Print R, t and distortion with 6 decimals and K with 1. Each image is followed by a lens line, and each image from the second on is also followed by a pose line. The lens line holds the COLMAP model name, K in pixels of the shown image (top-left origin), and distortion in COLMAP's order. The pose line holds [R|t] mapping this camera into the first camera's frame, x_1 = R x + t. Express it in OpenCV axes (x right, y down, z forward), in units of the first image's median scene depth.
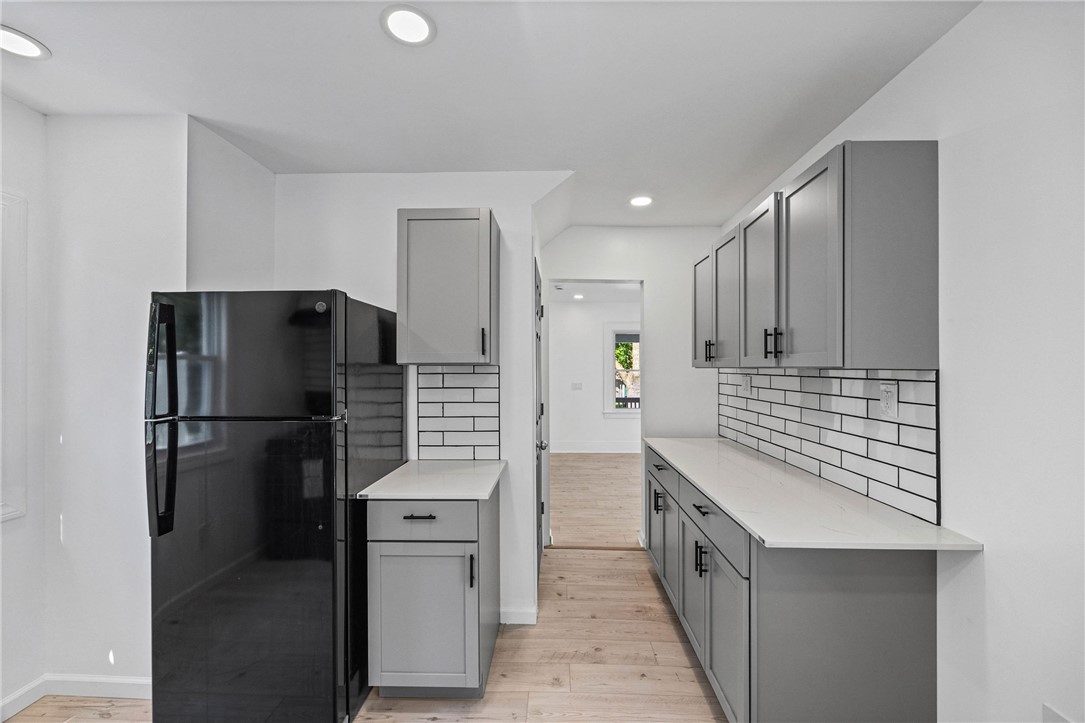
lens RADIAL K [[442.4, 0, 525.9], [0, 442.4, 359.6], [0, 0, 1]] dist [-0.001769, 0.000218]
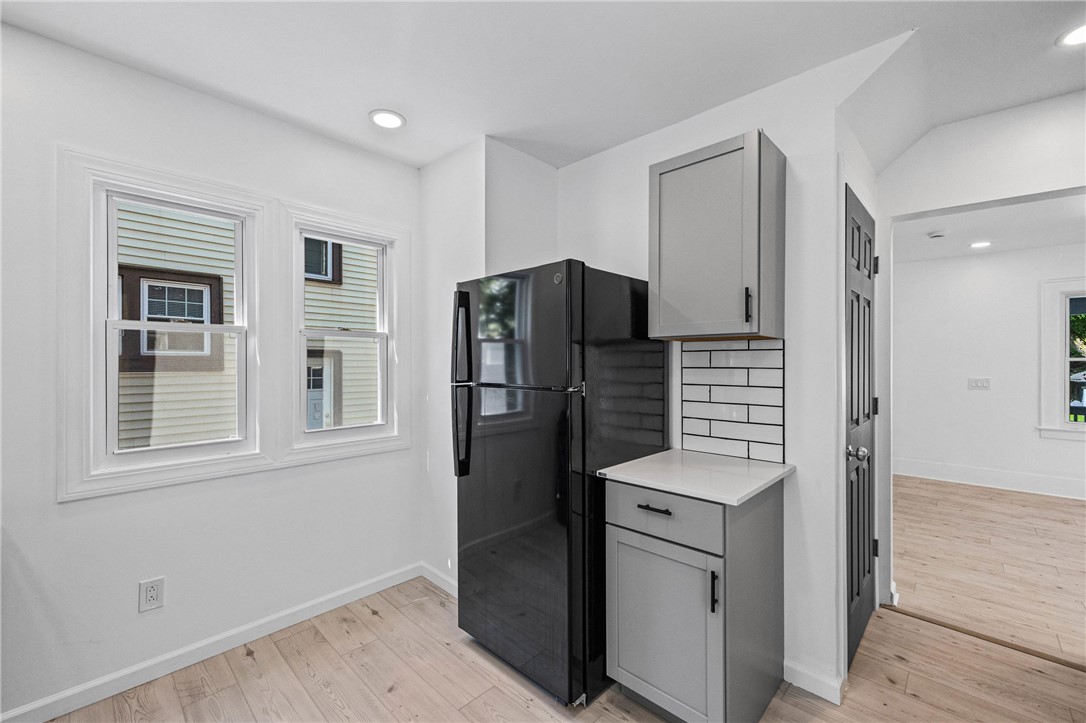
lens RADIAL K [[442.9, 0, 547.9], [0, 442.9, 365.1], [0, 0, 1]] dist [-0.001769, 0.000218]
pose [[0.744797, 0.007028, -0.667254, 0.144148], [-0.001494, 0.999960, 0.008866, 0.052378], [0.667289, -0.005606, 0.744777, 0.171537]]
